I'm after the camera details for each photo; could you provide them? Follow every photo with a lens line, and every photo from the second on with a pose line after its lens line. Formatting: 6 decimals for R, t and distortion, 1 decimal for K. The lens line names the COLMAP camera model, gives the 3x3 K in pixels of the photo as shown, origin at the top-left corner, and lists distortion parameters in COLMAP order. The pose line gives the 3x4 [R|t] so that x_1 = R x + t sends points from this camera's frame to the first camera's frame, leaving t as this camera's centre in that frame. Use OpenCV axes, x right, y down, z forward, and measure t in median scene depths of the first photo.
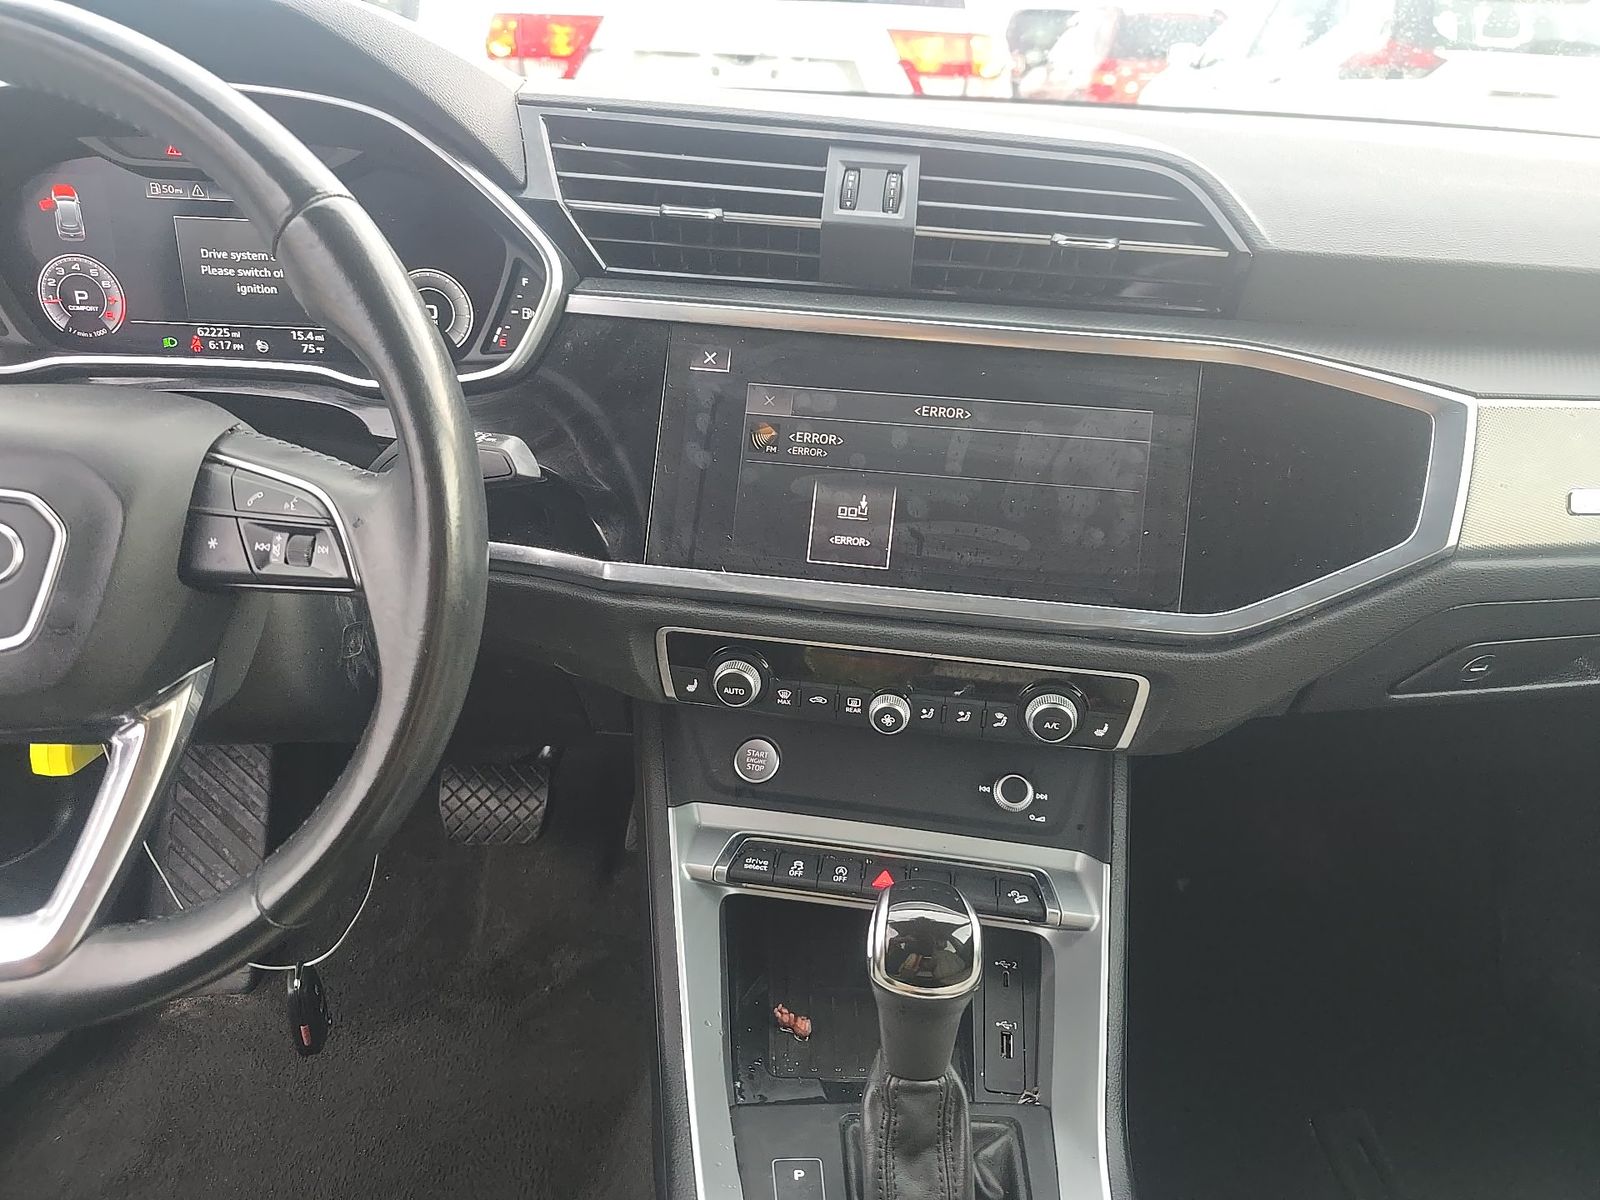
lens RADIAL K [[1073.4, 0, 827.8], [0, 1073.4, 598.6], [0, 0, 1]] dist [0.041966, -0.049169]
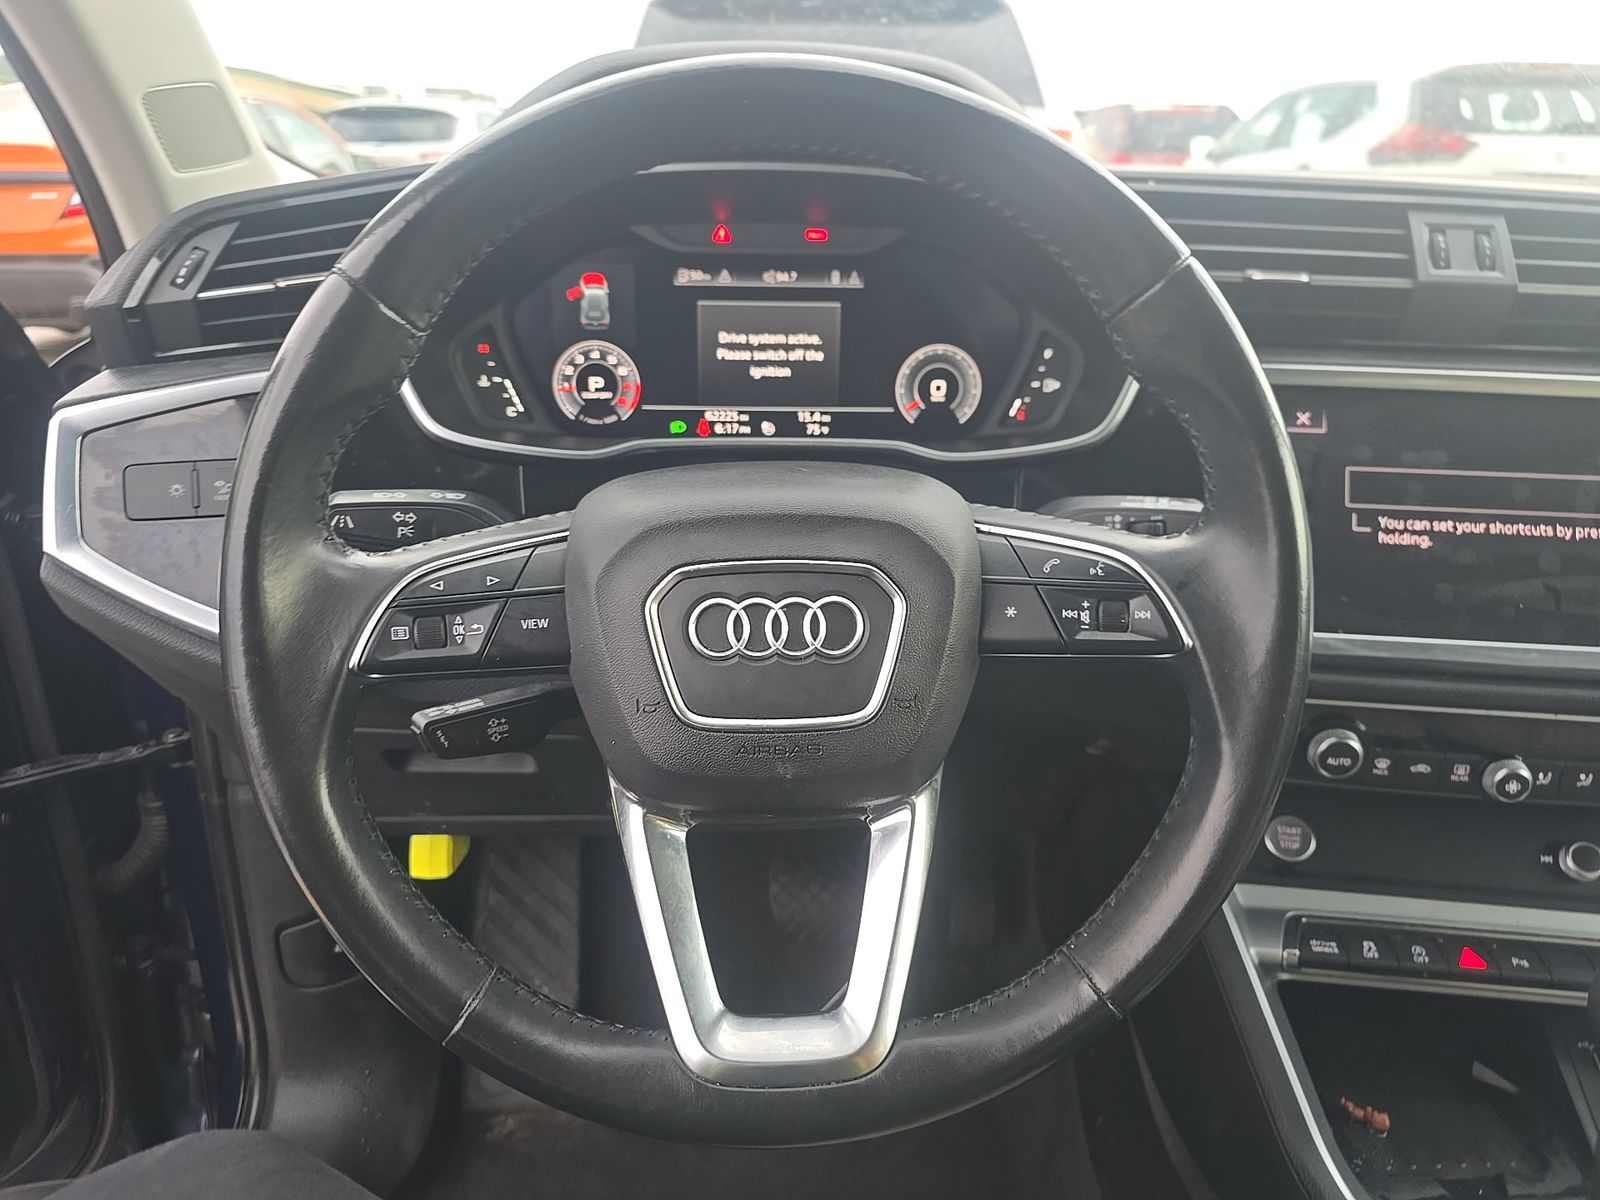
lens RADIAL K [[1058.3, 0, 793.3], [0, 1058.3, 603.2], [0, 0, 1]] dist [-0.001078, -0.000828]
pose [[0.999510, -0.030468, 0.007204, -0.527078], [0.030969, 0.995940, -0.084521, 0.009580], [-0.004600, 0.084702, 0.996396, 0.047382]]
